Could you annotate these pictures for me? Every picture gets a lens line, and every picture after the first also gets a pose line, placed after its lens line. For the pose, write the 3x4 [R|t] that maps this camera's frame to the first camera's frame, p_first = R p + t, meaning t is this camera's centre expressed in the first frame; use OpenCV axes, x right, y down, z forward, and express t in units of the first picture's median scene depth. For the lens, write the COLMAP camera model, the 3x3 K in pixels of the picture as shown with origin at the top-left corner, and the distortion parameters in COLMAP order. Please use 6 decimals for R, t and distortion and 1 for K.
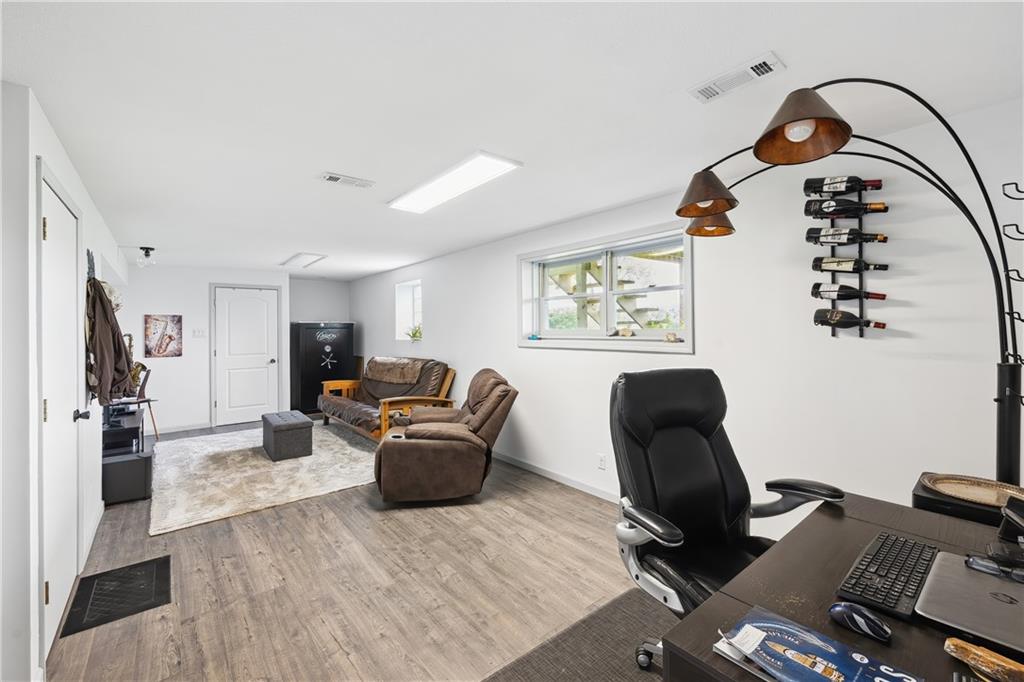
lens RADIAL K [[420.5, 0, 508.4], [0, 420.5, 327.3], [0, 0, 1]] dist [-0.000969, 0.000061]
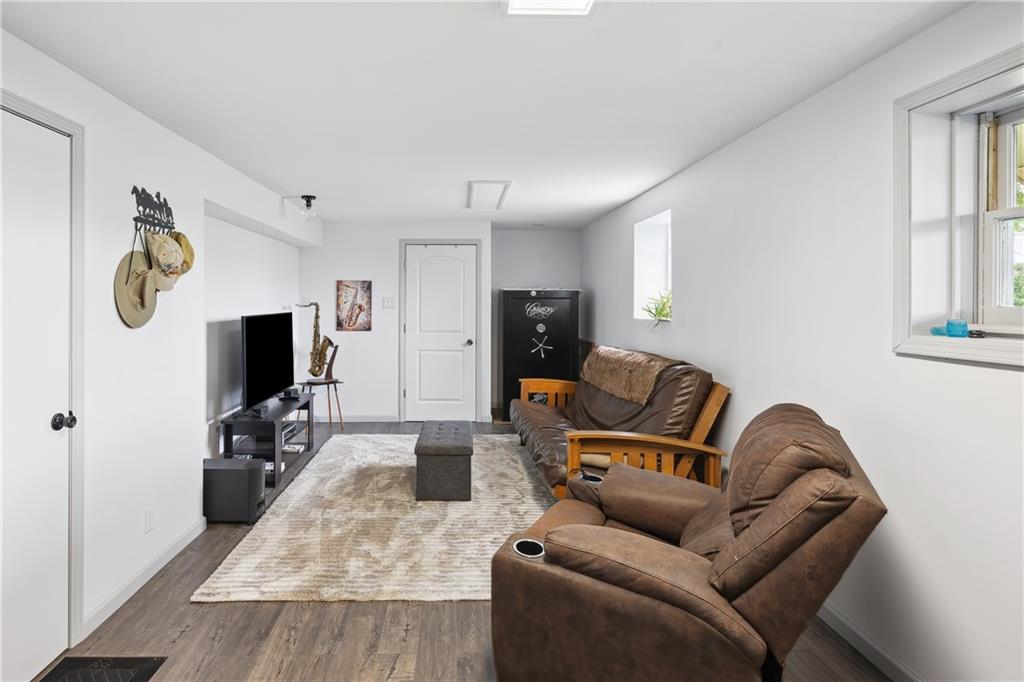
lens RADIAL K [[541.1, 0, 461.0], [0, 541.1, 300.0], [0, 0, 1]] dist [0.002339, 0.000068]
pose [[0.783412, 0.010635, -0.621412, 0.018262], [-0.008163, 0.999943, 0.006822, 0.000459], [0.621449, -0.000272, 0.783455, 0.371021]]
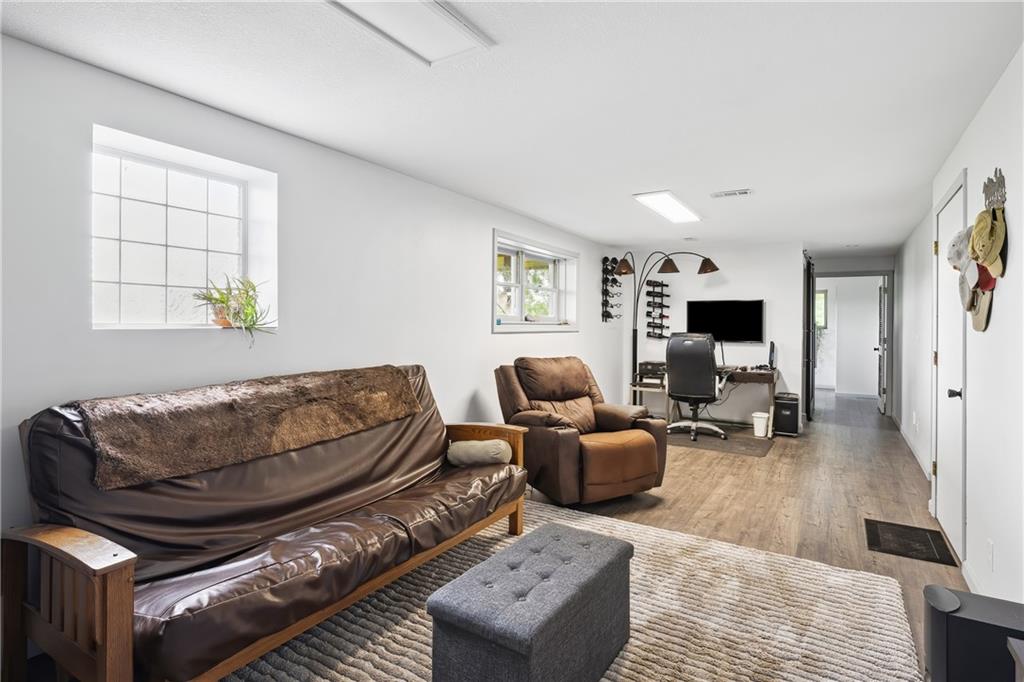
lens RADIAL K [[521.2, 0, 512.3], [0, 521.2, 327.3], [0, 0, 1]] dist [-0.000522, -0.000307]
pose [[-0.321501, 0.005822, 0.946891, -0.947876], [-0.005330, 0.999954, -0.007958, 0.040263], [-0.946894, -0.007605, -0.321456, 1.219762]]
